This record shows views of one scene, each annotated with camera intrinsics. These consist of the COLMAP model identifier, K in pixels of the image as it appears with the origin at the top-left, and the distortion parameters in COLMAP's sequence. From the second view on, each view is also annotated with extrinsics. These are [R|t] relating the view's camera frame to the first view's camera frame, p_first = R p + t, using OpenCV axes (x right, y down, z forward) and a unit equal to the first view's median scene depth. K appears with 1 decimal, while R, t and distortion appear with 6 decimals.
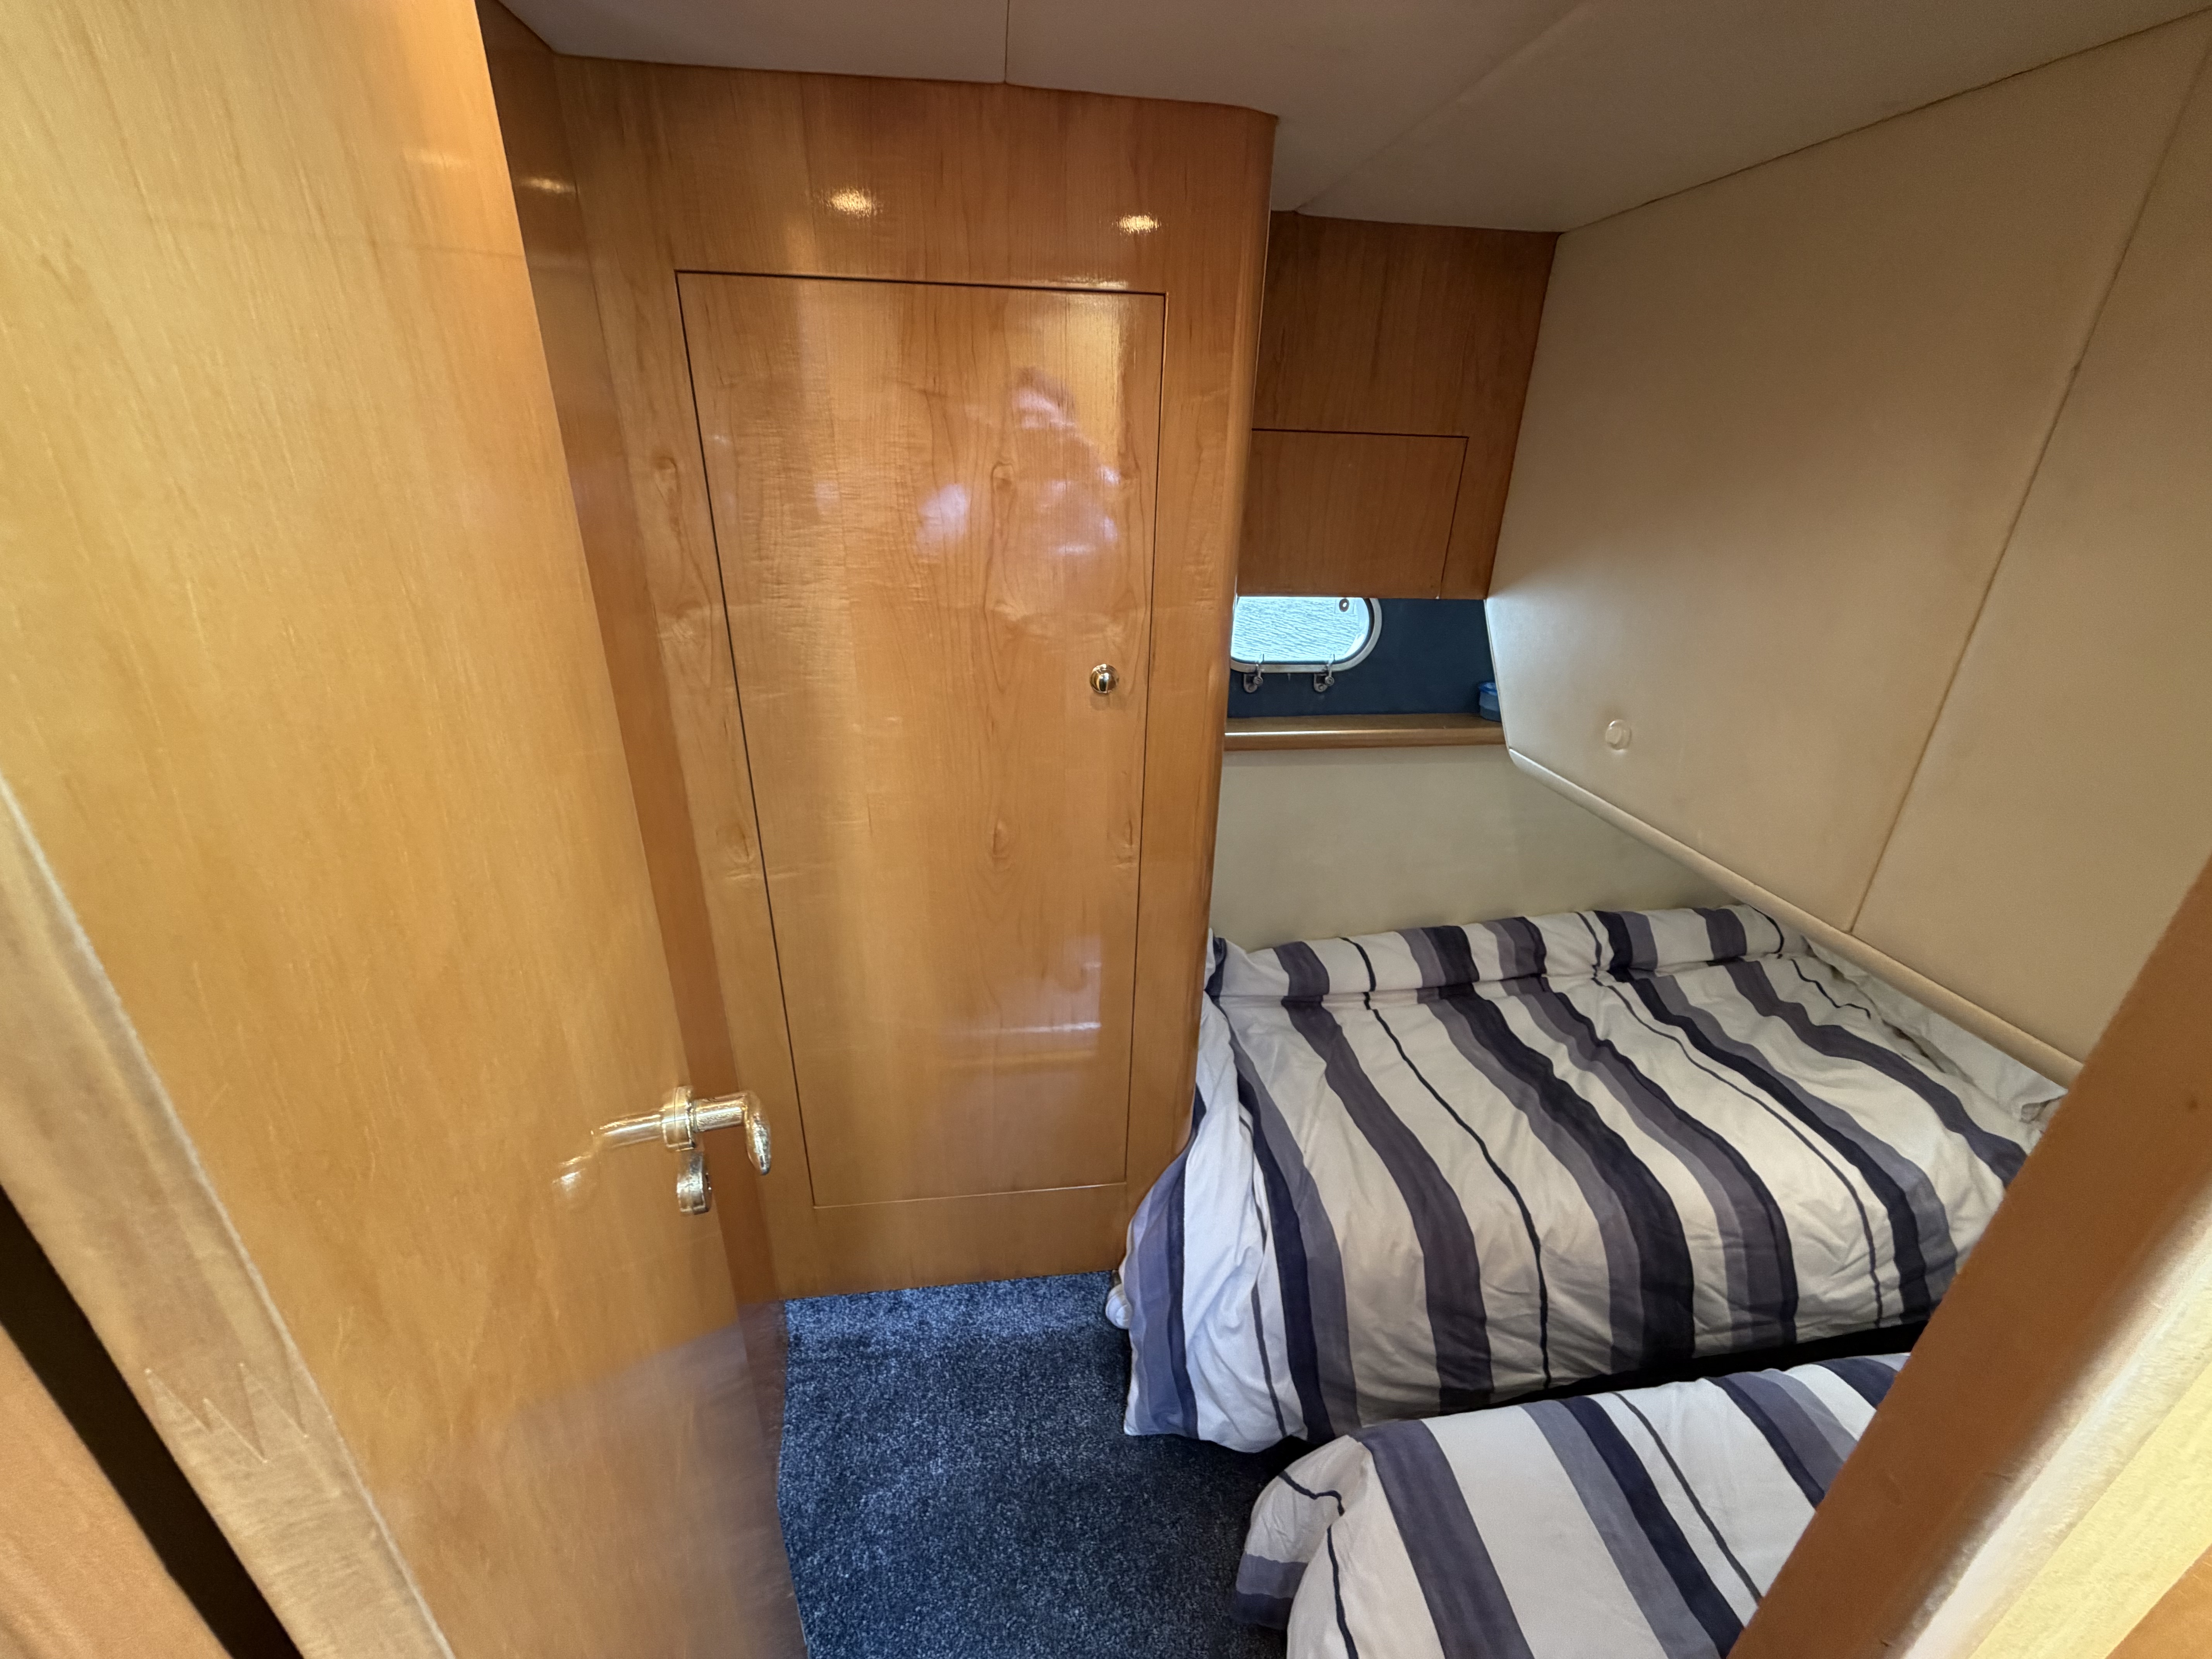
lens RADIAL K [[880.6, 0, 1097.4], [0, 880.6, 830.1], [0, 0, 1]] dist [-0.000482, 0.000082]
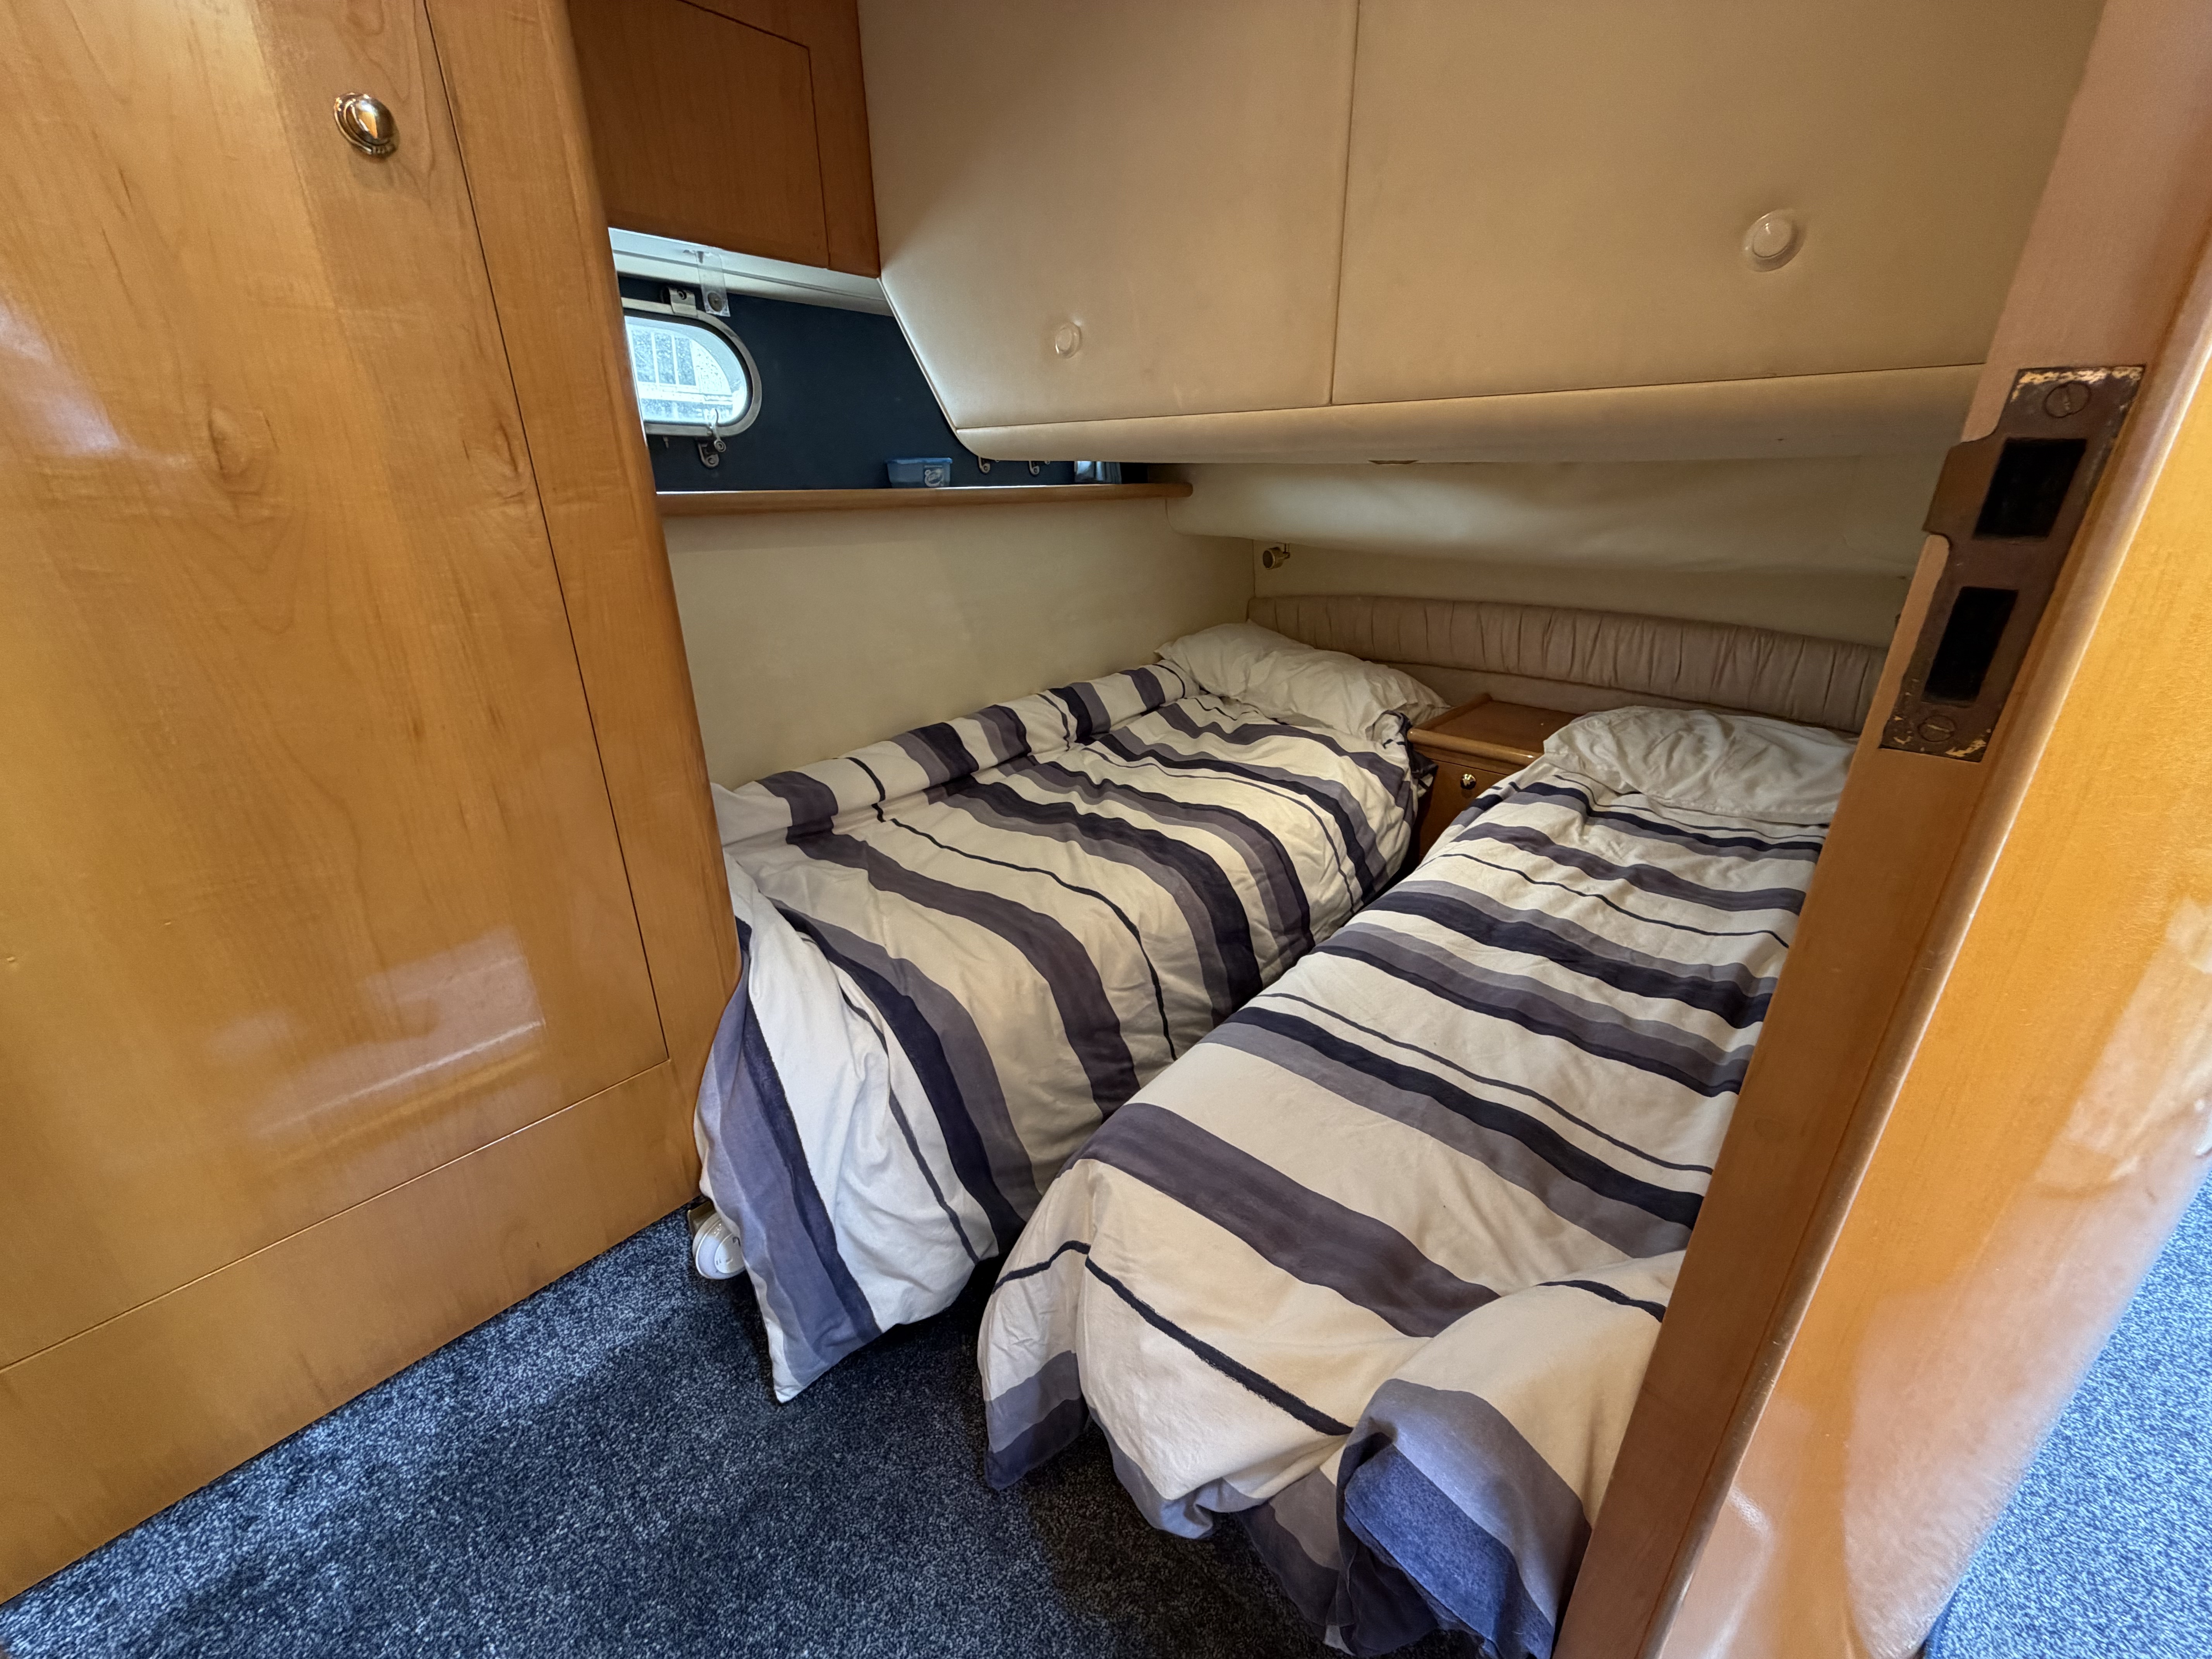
lens RADIAL K [[880.6, 0, 1103.0], [0, 880.6, 833.5], [0, 0, 1]] dist [-0.000482, 0.000082]
pose [[0.749787, -0.274281, 0.602155, -0.076646], [0.286748, 0.954836, 0.077876, 0.265396], [-0.596319, 0.114276, 0.794572, 0.225571]]
